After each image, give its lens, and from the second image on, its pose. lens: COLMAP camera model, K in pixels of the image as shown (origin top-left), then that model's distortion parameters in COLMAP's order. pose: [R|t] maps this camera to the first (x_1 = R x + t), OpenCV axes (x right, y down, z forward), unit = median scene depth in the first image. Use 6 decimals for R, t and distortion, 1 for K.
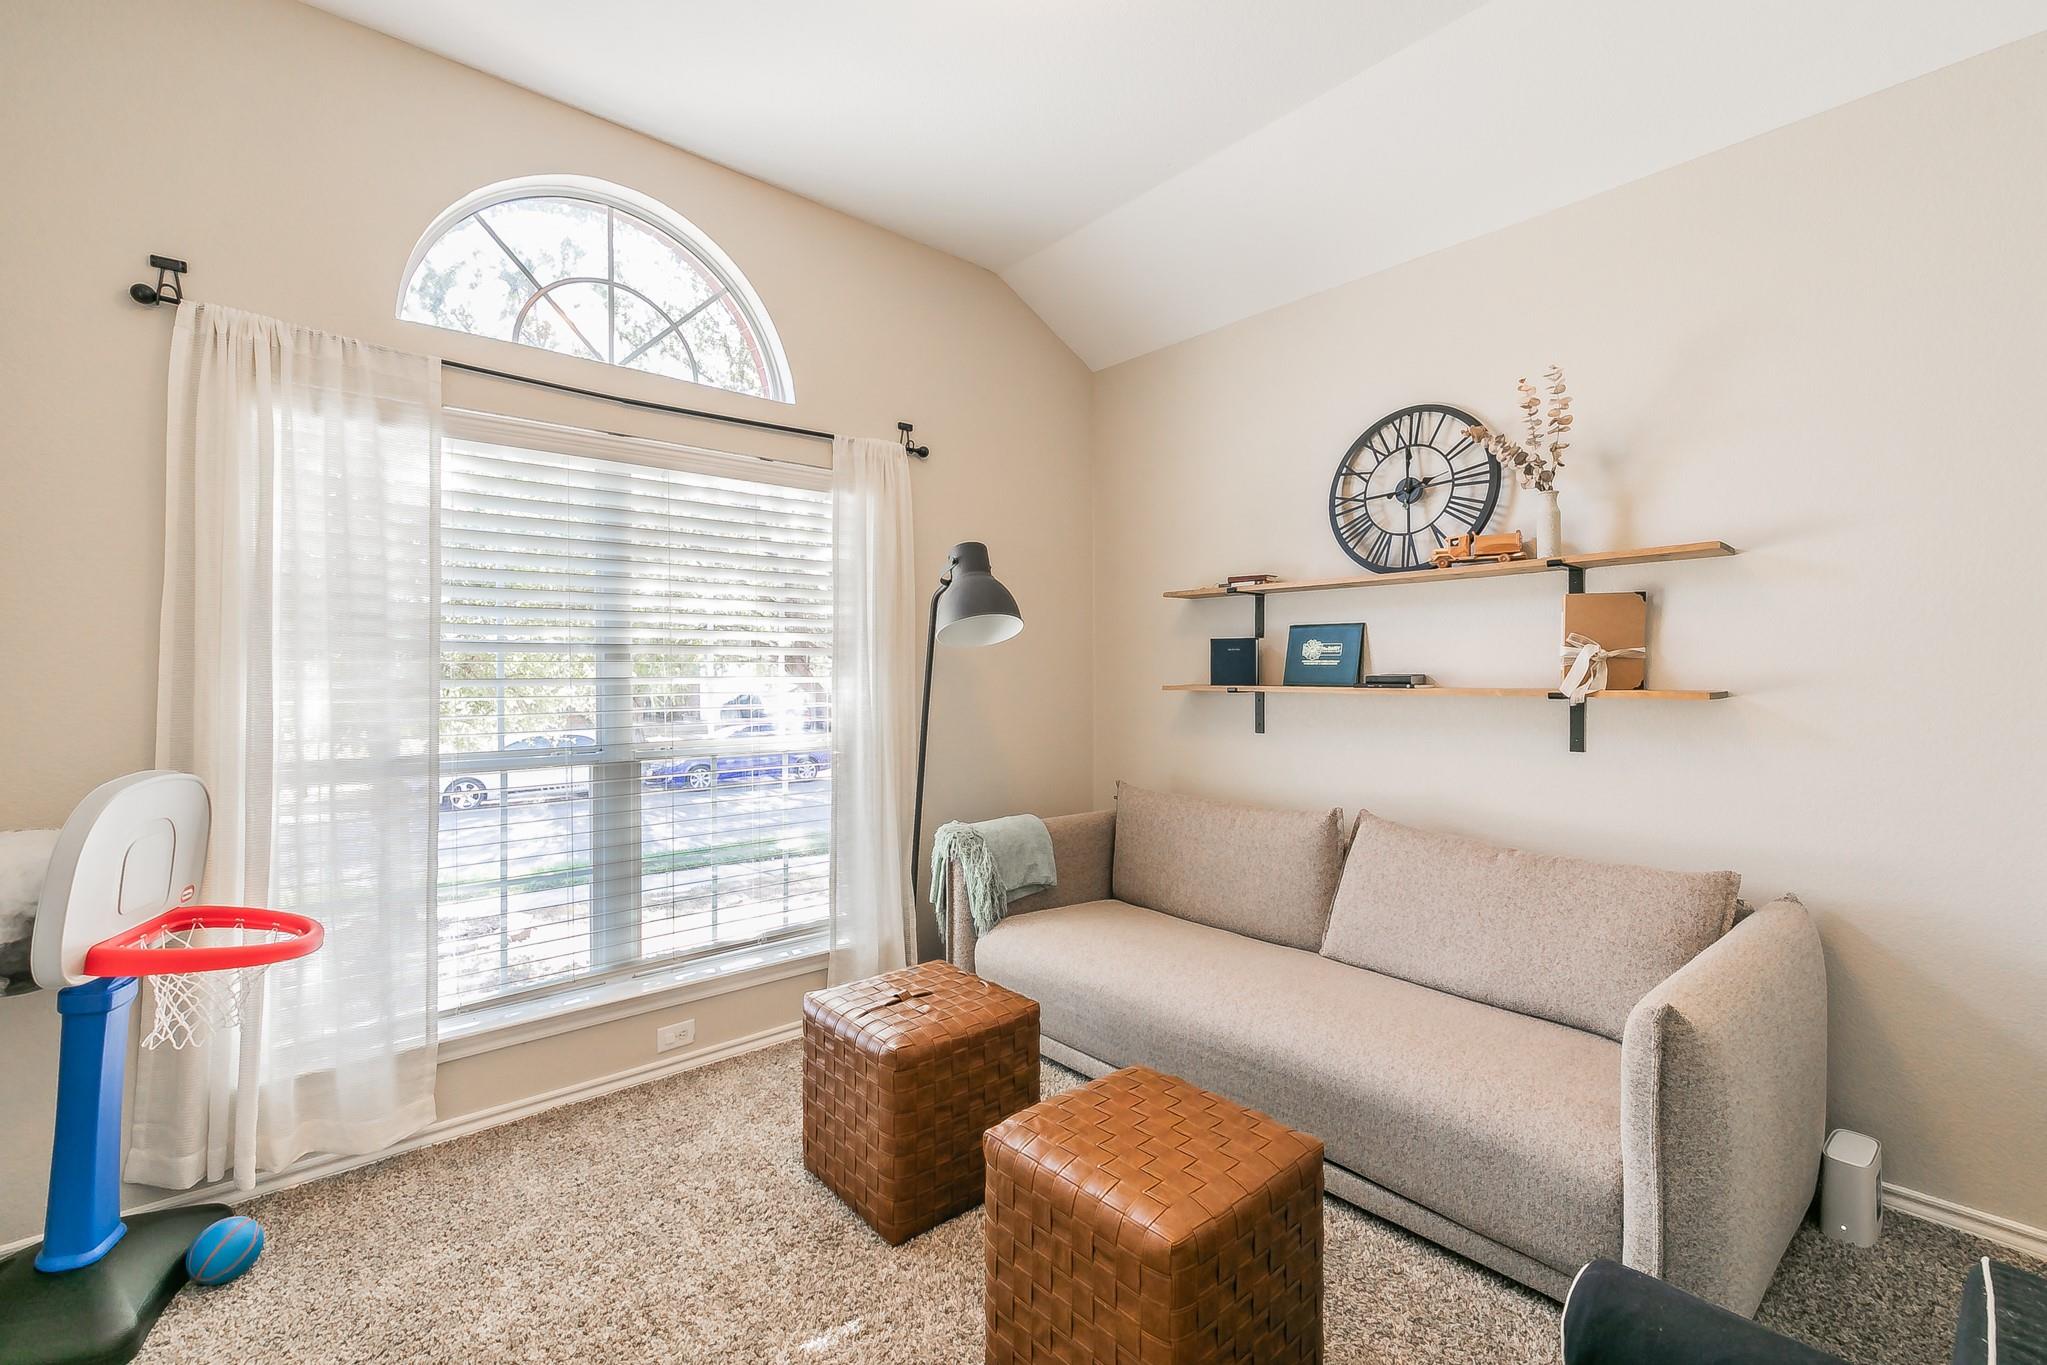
lens RADIAL K [[889.8, 0, 1023.5], [0, 889.8, 682.5], [0, 0, 1]] dist [0.003175, 0.000254]
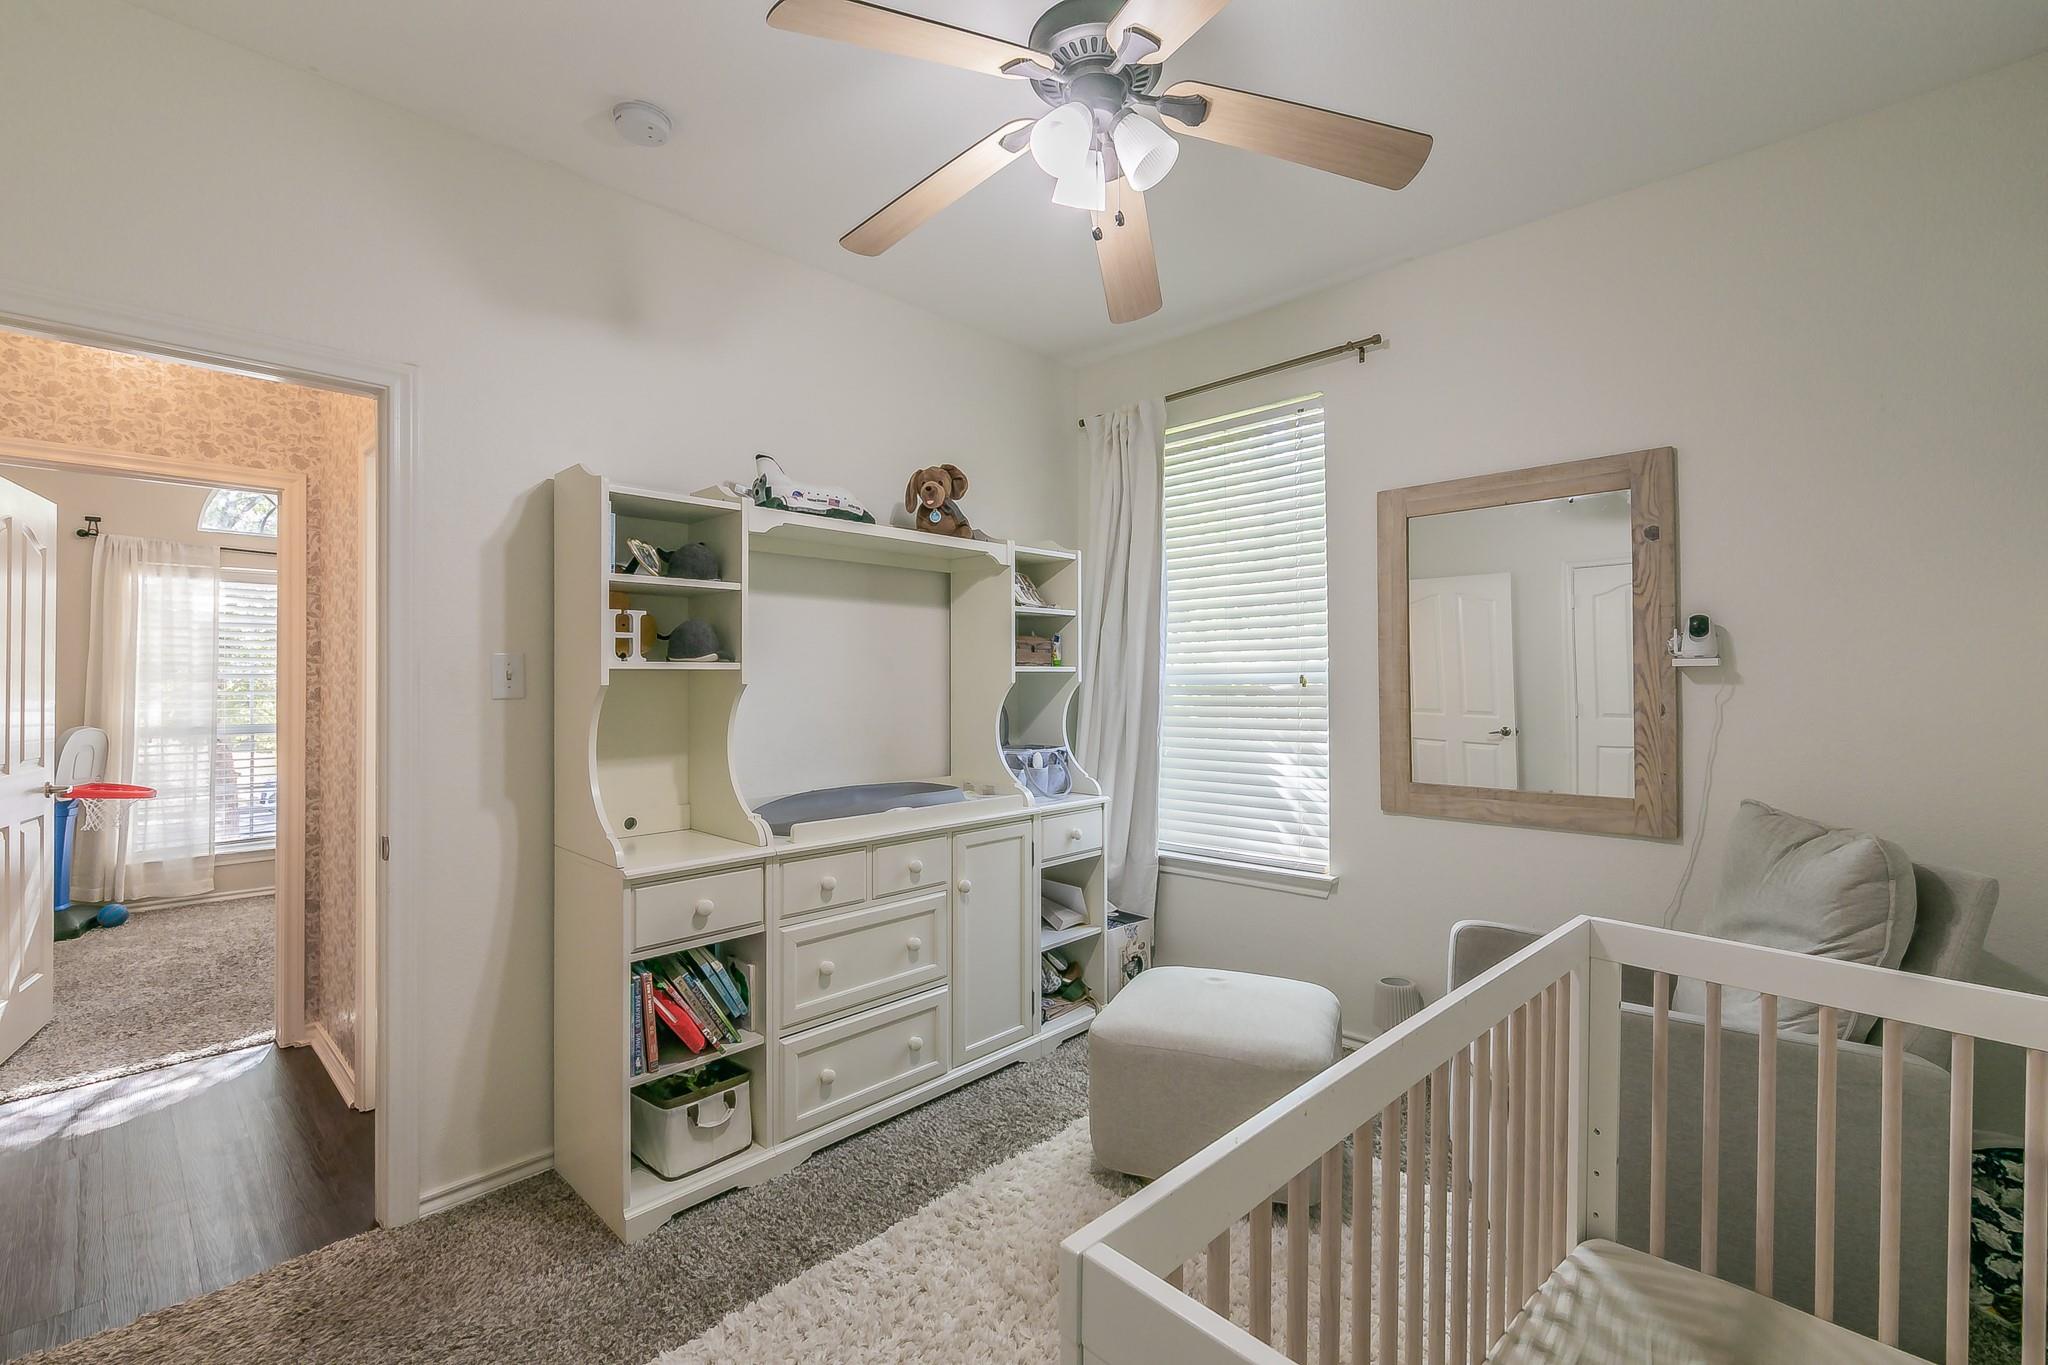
lens RADIAL K [[890.2, 0, 1024.0], [0, 890.2, 682.5], [0, 0, 1]] dist [0.003175, 0.000254]
pose [[0.994909, -0.010018, 0.100281, 1.234518], [0.013207, 0.999426, -0.031182, 0.078862], [-0.099911, 0.032347, 0.994470, -1.555539]]
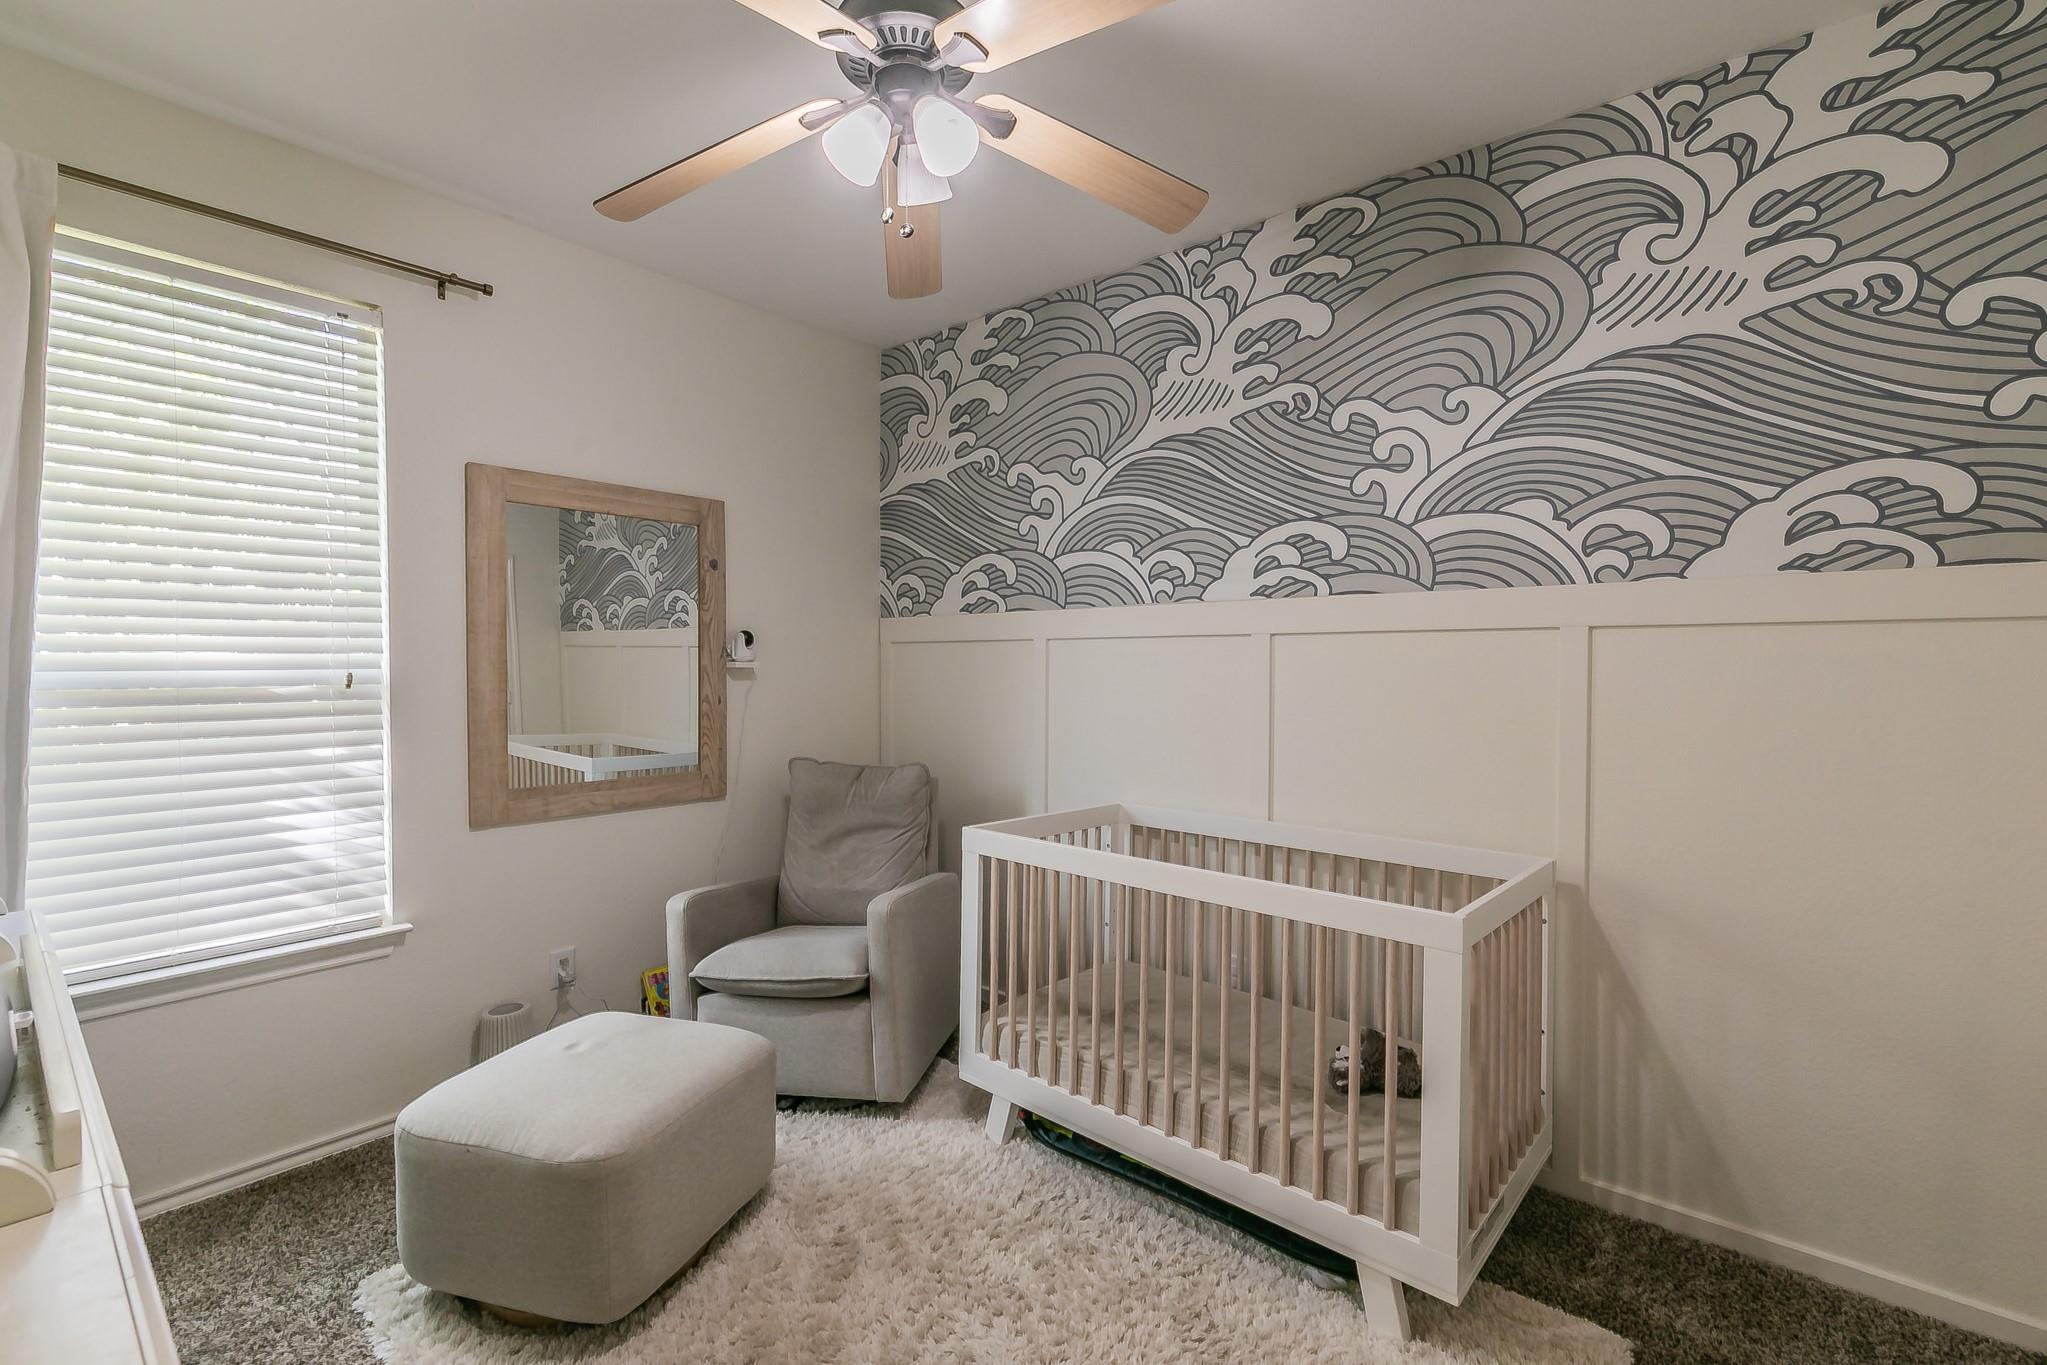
lens RADIAL K [[889.8, 0, 1023.5], [0, 889.8, 682.5], [0, 0, 1]] dist [0.003175, 0.000254]
pose [[-0.164672, -0.019585, 0.986154, -1.223548], [0.034654, 0.999071, 0.025629, -0.074234], [-0.985739, 0.038395, -0.163840, 1.529130]]
